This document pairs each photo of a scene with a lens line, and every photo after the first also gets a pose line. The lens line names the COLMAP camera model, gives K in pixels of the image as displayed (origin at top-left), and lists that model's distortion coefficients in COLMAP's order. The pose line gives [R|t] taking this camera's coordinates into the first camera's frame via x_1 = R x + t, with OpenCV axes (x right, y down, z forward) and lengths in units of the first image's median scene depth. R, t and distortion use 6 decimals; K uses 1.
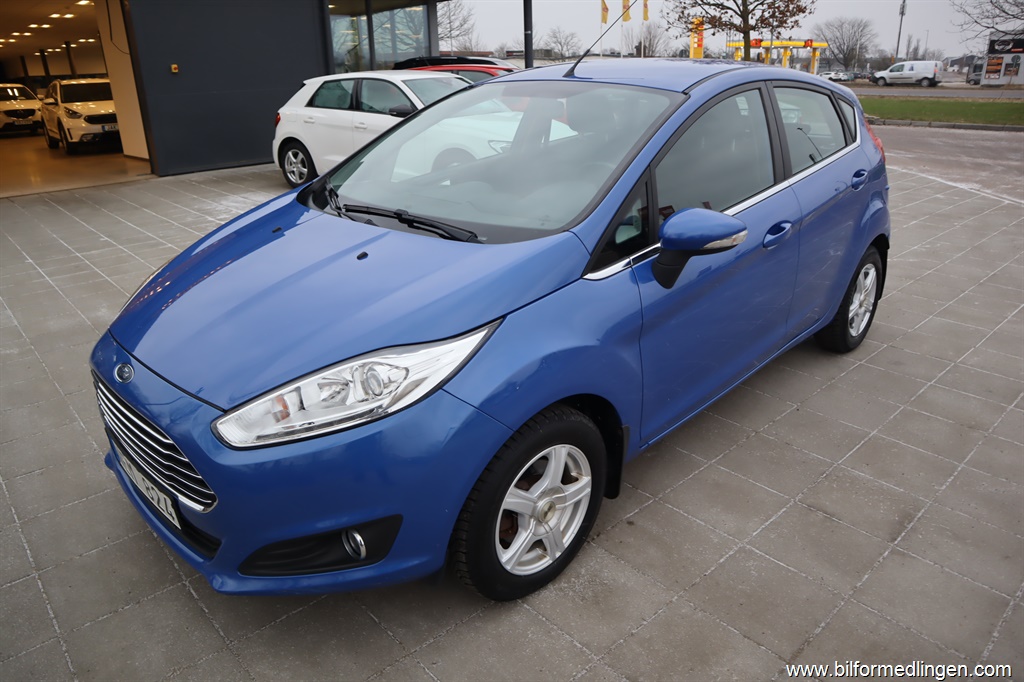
lens RADIAL K [[712.0, 0, 513.1], [0, 712.0, 339.7], [0, 0, 1]] dist [-0.131008, 0.083582]
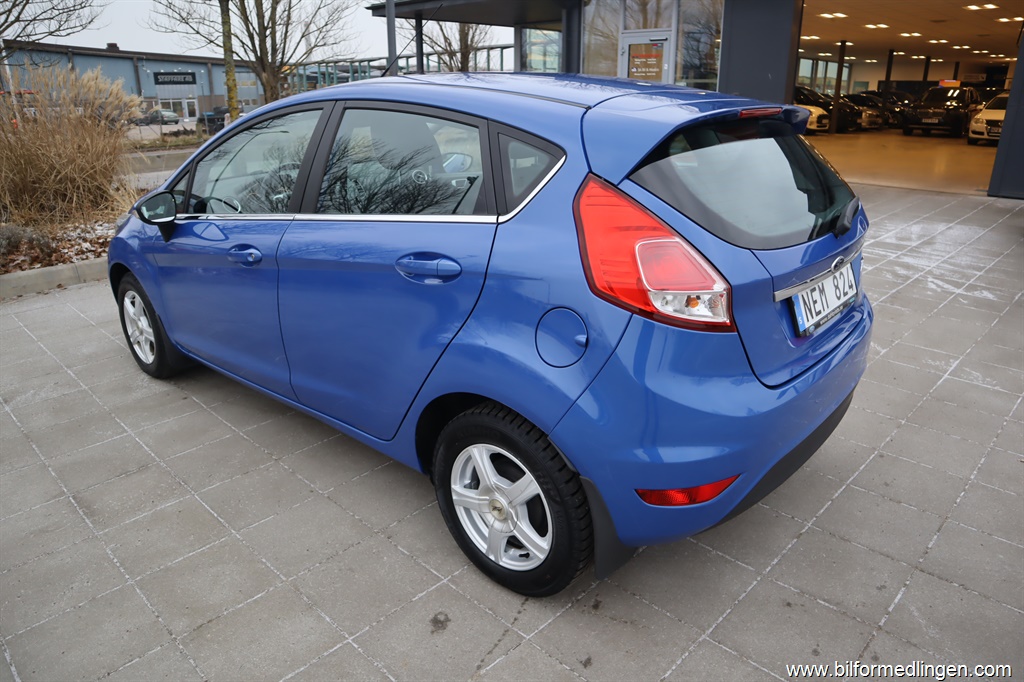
lens RADIAL K [[712.0, 0, 513.1], [0, 712.0, 339.7], [0, 0, 1]] dist [-0.131008, 0.083582]
pose [[0.057907, 0.355523, -0.932872, 1.366108], [-0.358006, 0.879684, 0.313030, -0.491111], [0.931922, 0.315847, 0.178219, 1.214294]]
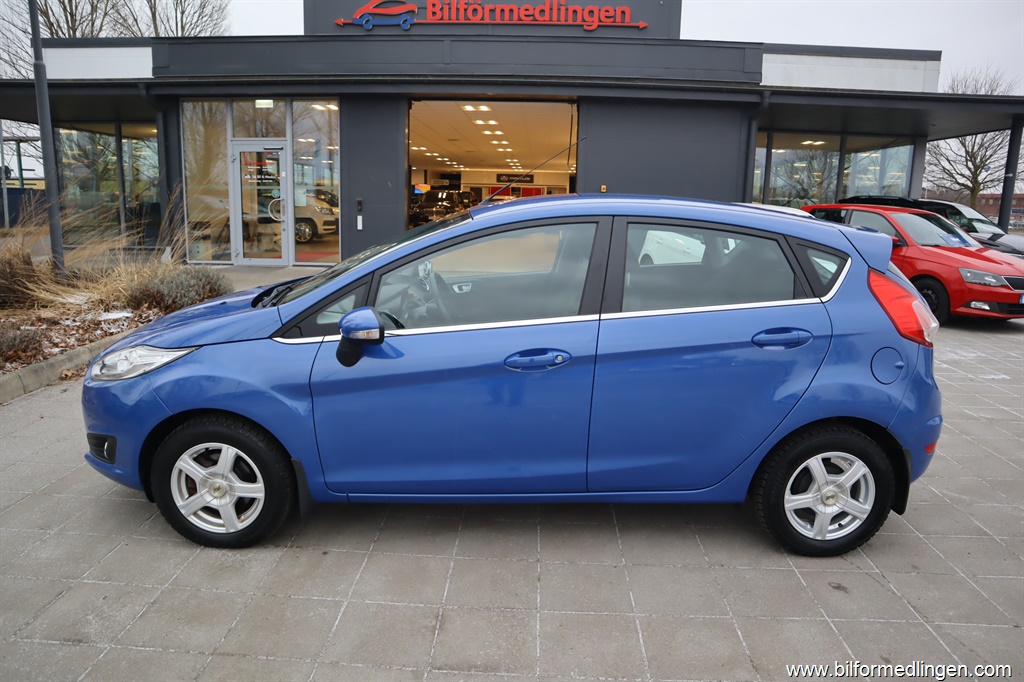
lens RADIAL K [[712.0, 0, 513.1], [0, 712.0, 339.7], [0, 0, 1]] dist [-0.131008, 0.083582]
pose [[0.710050, 0.175275, -0.681988, 1.054455], [-0.290044, 0.955347, -0.056448, -0.109568], [0.641641, 0.237887, 0.729182, 0.212478]]
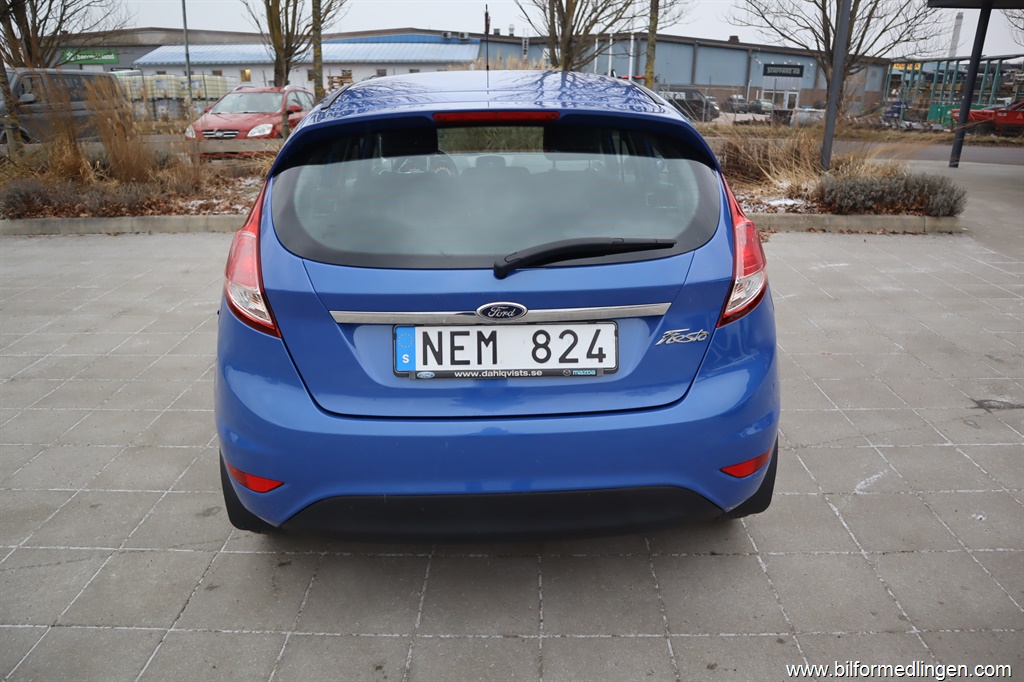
lens RADIAL K [[712.0, 0, 513.1], [0, 712.0, 339.7], [0, 0, 1]] dist [-0.131008, 0.083582]
pose [[-0.687251, 0.266318, -0.675841, 1.055372], [-0.255381, 0.782403, 0.568002, -0.785302], [0.680049, 0.562956, -0.469695, 1.968648]]
